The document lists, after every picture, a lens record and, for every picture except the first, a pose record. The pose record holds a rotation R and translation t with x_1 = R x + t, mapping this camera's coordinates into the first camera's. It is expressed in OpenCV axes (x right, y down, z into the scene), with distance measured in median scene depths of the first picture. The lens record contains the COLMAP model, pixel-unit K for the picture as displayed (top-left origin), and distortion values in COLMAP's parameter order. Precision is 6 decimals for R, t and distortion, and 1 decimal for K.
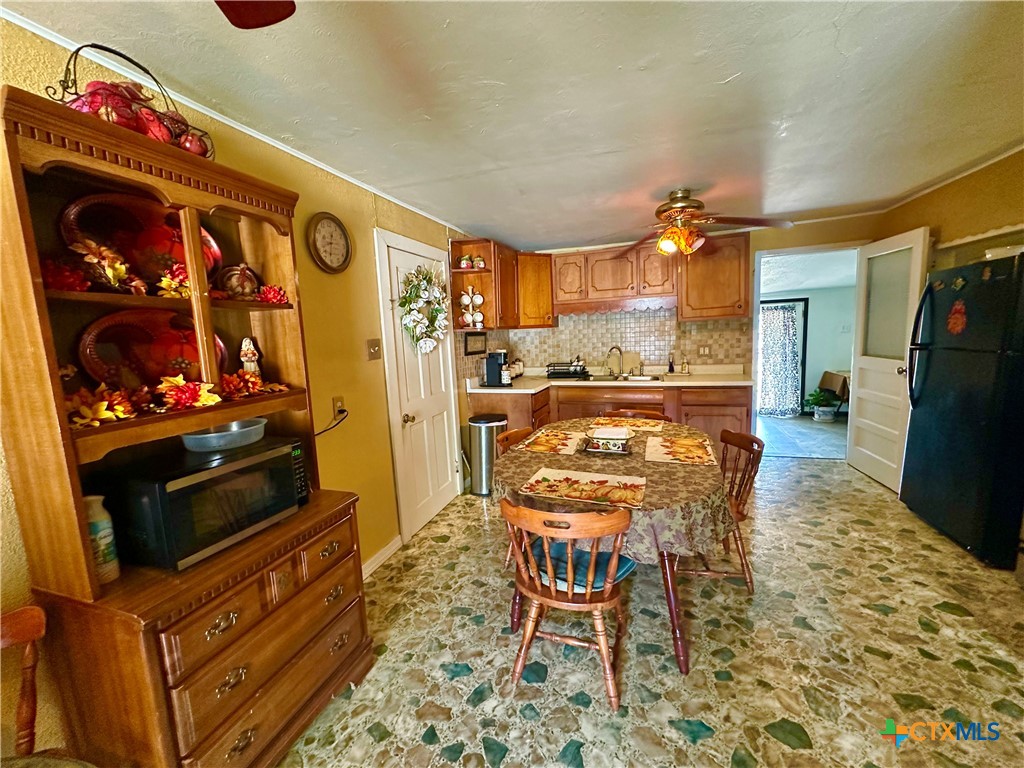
lens RADIAL K [[405.5, 0, 511.8], [0, 405.5, 383.1], [0, 0, 1]] dist [-0.001510, 0.000177]
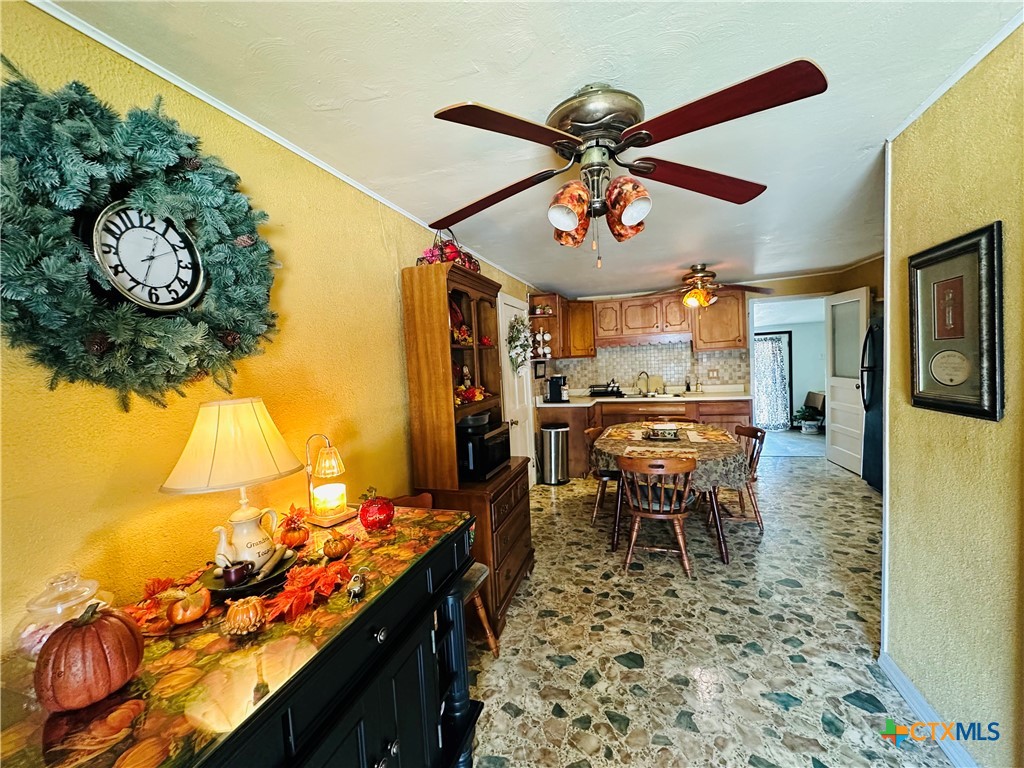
lens RADIAL K [[405.5, 0, 510.7], [0, 405.5, 383.2], [0, 0, 1]] dist [-0.001510, 0.000177]
pose [[0.999851, -0.007154, 0.015702, -0.219086], [0.008217, 0.997604, -0.068689, 0.037190], [-0.015173, 0.068808, 0.997515, -0.318662]]
